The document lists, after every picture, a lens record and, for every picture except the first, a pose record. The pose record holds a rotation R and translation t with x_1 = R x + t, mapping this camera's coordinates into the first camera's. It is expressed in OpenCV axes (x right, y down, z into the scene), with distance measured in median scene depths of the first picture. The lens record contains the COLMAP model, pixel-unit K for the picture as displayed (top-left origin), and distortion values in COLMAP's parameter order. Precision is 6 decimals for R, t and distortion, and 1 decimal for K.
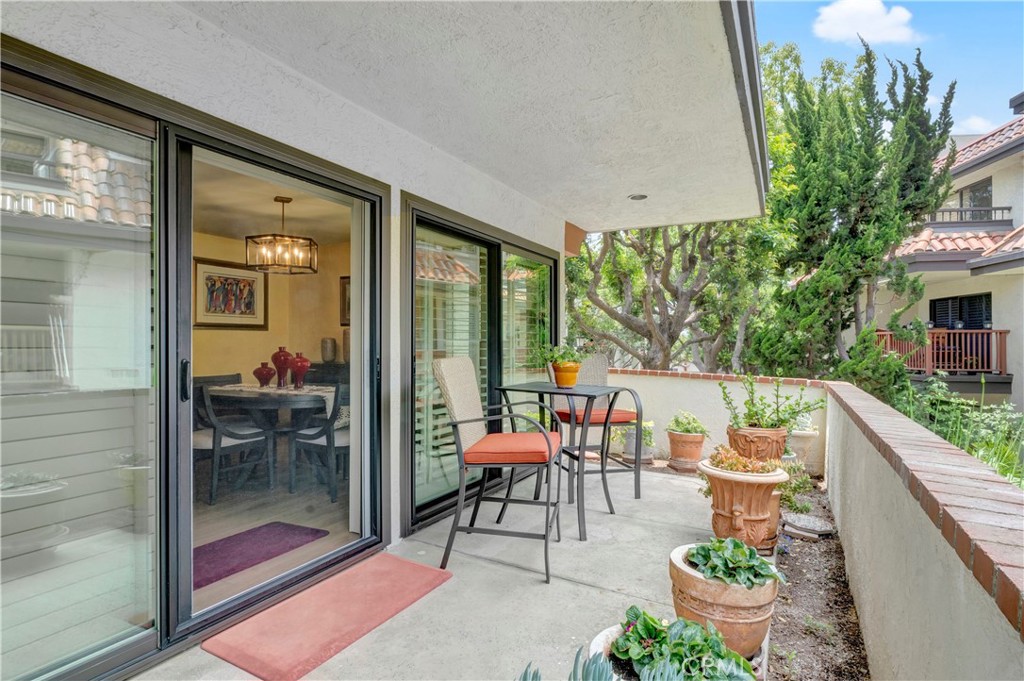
lens RADIAL K [[541.7, 0, 512.0], [0, 541.7, 340.5], [0, 0, 1]] dist [-0.003187, -0.001180]
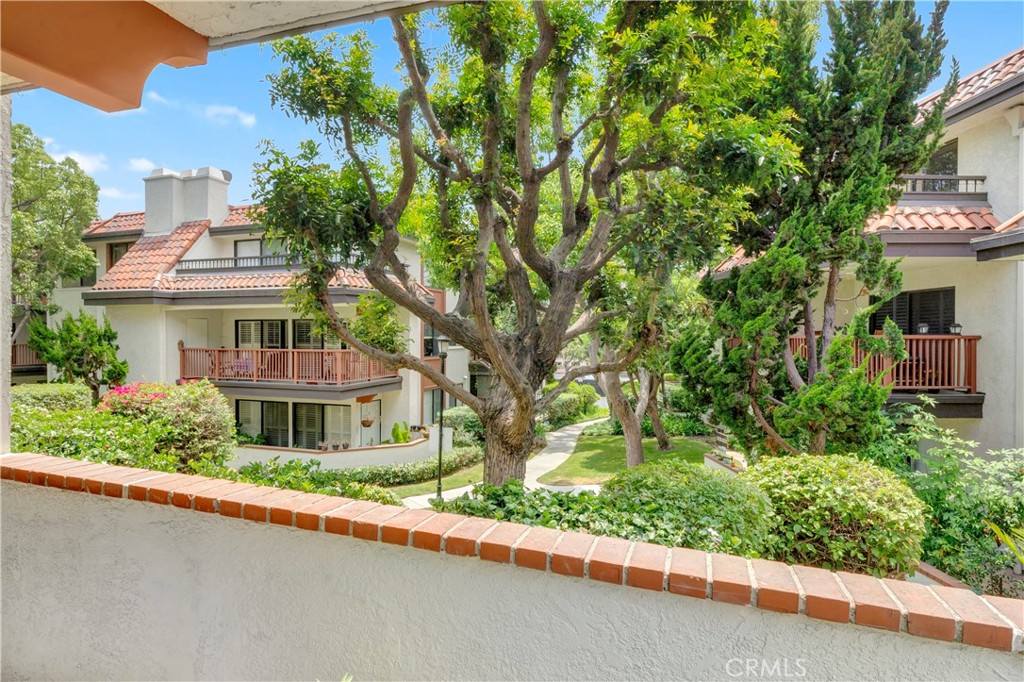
lens RADIAL K [[541.7, 0, 512.0], [0, 541.7, 341.0], [0, 0, 1]] dist [-0.003187, -0.001180]
pose [[0.985515, -0.000693, 0.169589, 0.144487], [-0.002313, 0.999844, 0.017531, -0.027566], [-0.169575, -0.017669, 0.985359, 0.401937]]
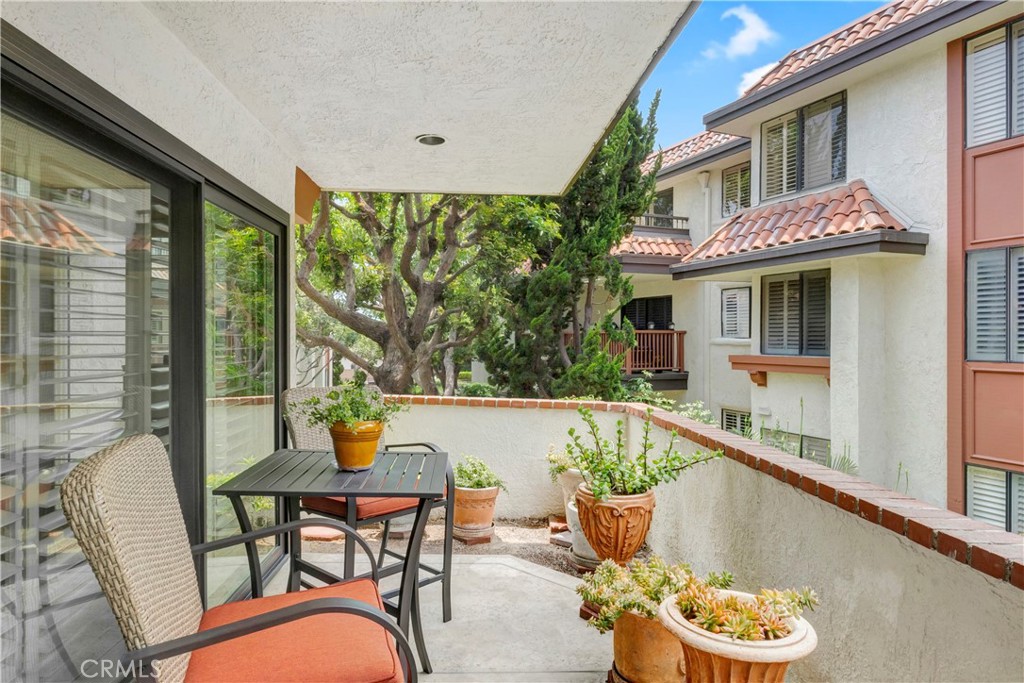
lens RADIAL K [[614.3, 0, 508.5], [0, 614.3, 337.4], [0, 0, 1]] dist [-0.001293, 0.000509]
pose [[0.856026, 0.000896, 0.516932, -0.028978], [-0.005720, 0.999954, 0.007738, -0.016091], [-0.516901, -0.009581, 0.855991, 0.144104]]
